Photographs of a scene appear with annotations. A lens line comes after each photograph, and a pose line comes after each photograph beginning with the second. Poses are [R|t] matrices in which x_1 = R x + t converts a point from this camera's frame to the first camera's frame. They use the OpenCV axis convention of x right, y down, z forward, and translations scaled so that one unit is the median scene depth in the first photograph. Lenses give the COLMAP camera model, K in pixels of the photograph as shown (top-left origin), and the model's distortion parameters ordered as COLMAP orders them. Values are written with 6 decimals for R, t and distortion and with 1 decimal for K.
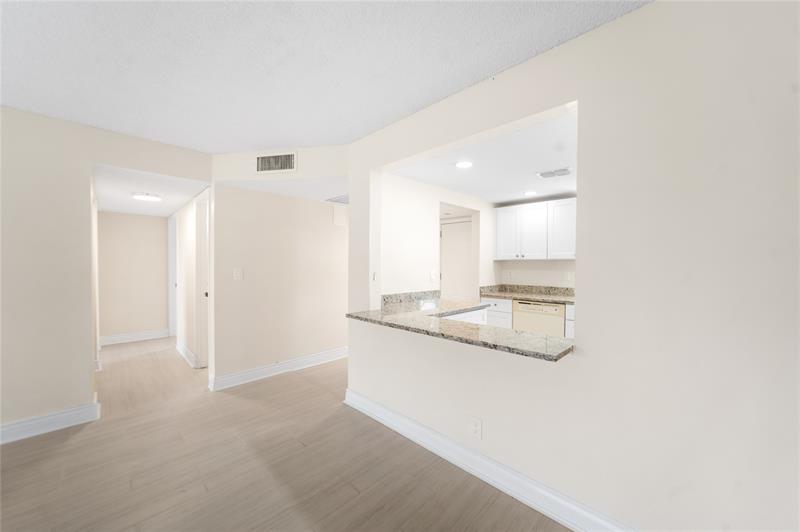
lens RADIAL K [[305.7, 0, 394.6], [0, 305.7, 265.4], [0, 0, 1]] dist [-0.043020, -0.001063]
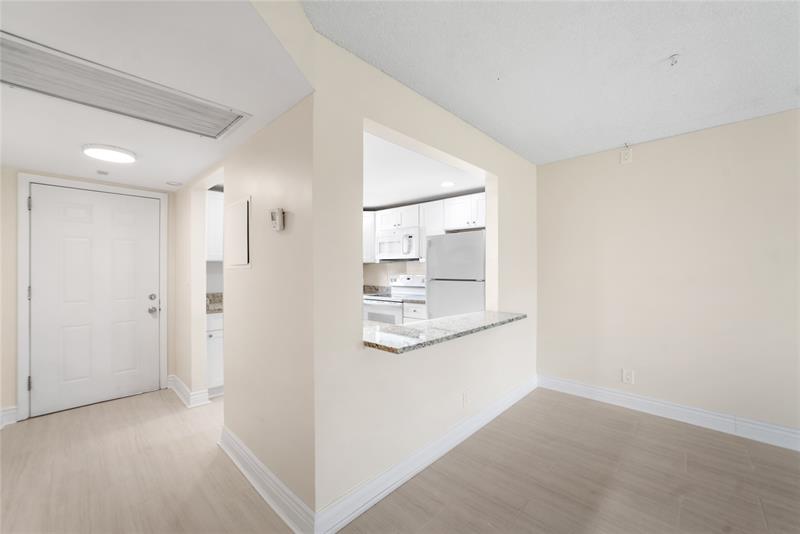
lens RADIAL K [[326.9, 0, 392.6], [0, 326.9, 267.6], [0, 0, 1]] dist [-0.013885, 0.001771]
pose [[-0.012726, -0.008453, 0.999883, -0.524268], [0.009151, 0.999921, 0.008569, -0.005483], [-0.999877, 0.009259, -0.012647, 0.659577]]
